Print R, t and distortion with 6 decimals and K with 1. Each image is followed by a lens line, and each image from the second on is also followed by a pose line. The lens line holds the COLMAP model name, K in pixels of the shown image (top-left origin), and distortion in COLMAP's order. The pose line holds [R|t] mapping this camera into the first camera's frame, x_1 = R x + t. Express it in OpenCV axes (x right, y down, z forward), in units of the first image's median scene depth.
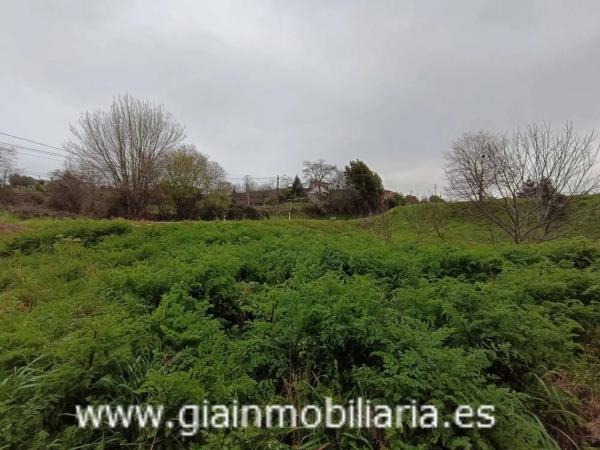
lens RADIAL K [[273.9, 0, 299.3], [0, 273.9, 225.1], [0, 0, 1]] dist [-0.013414, 0.007749]
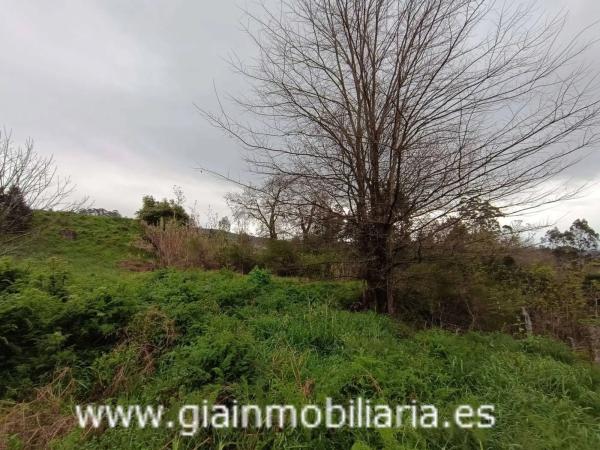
lens RADIAL K [[273.9, 0, 299.9], [0, 273.9, 225.6], [0, 0, 1]] dist [-0.013414, 0.007749]
pose [[0.023565, 0.079846, 0.996529, 0.029045], [-0.036779, 0.996200, -0.078950, -0.014001], [-0.999046, -0.034791, 0.026412, -0.034547]]
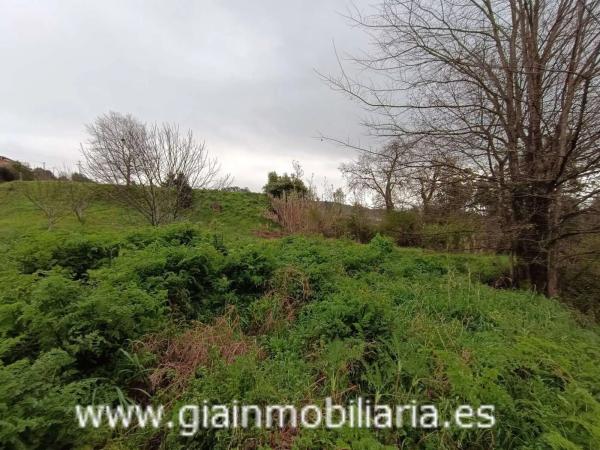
lens RADIAL K [[273.9, 0, 299.4], [0, 273.9, 225.7], [0, 0, 1]] dist [-0.013414, 0.007749]
pose [[0.417780, -0.021646, 0.908290, 0.035412], [-0.032882, 0.998701, 0.038925, -0.000280], [-0.907953, -0.046129, 0.416526, -0.010148]]
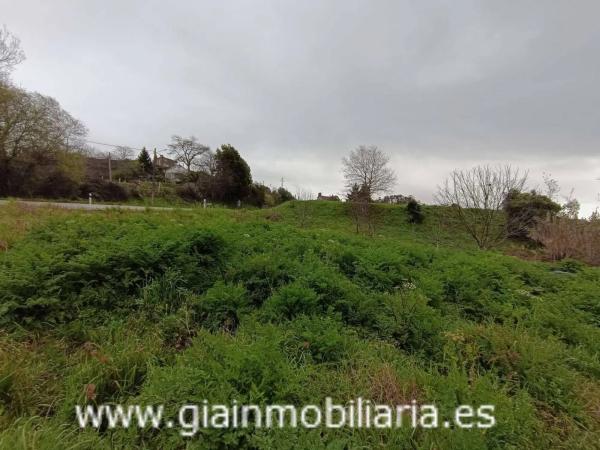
lens RADIAL K [[273.9, 0, 300.1], [0, 273.9, 219.2], [0, 0, 1]] dist [-0.013414, 0.007749]
pose [[0.837694, 0.045396, 0.544251, -0.763438], [-0.063363, 0.997888, 0.014292, -0.047688], [-0.542452, -0.046458, 0.838801, 0.385074]]
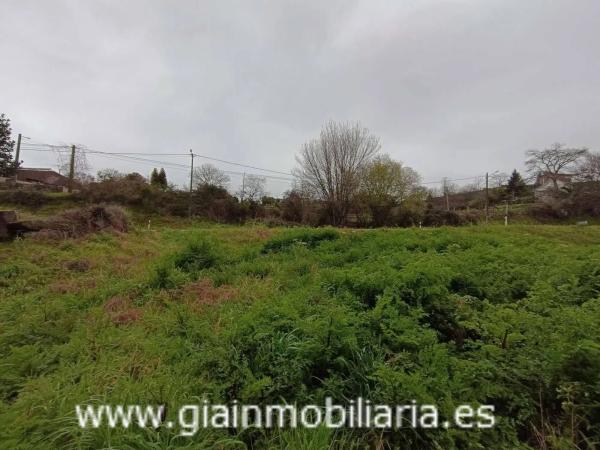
lens RADIAL K [[273.9, 0, 299.3], [0, 273.9, 225.1], [0, 0, 1]] dist [-0.013414, 0.007749]
pose [[0.777648, -0.013497, -0.628555, -0.014061], [-0.002709, 0.999688, -0.024818, 0.000706], [0.628694, 0.021002, 0.777369, -0.009875]]
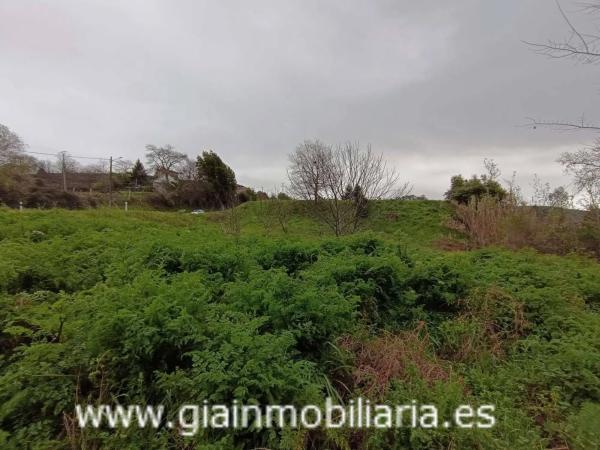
lens RADIAL K [[273.9, 0, 298.6], [0, 273.9, 225.0], [0, 0, 1]] dist [-0.013414, 0.007749]
pose [[0.867242, 0.008037, 0.497821, 0.023593], [-0.019024, 0.999674, 0.017001, -0.000549], [-0.497523, -0.024214, 0.867113, 0.000561]]
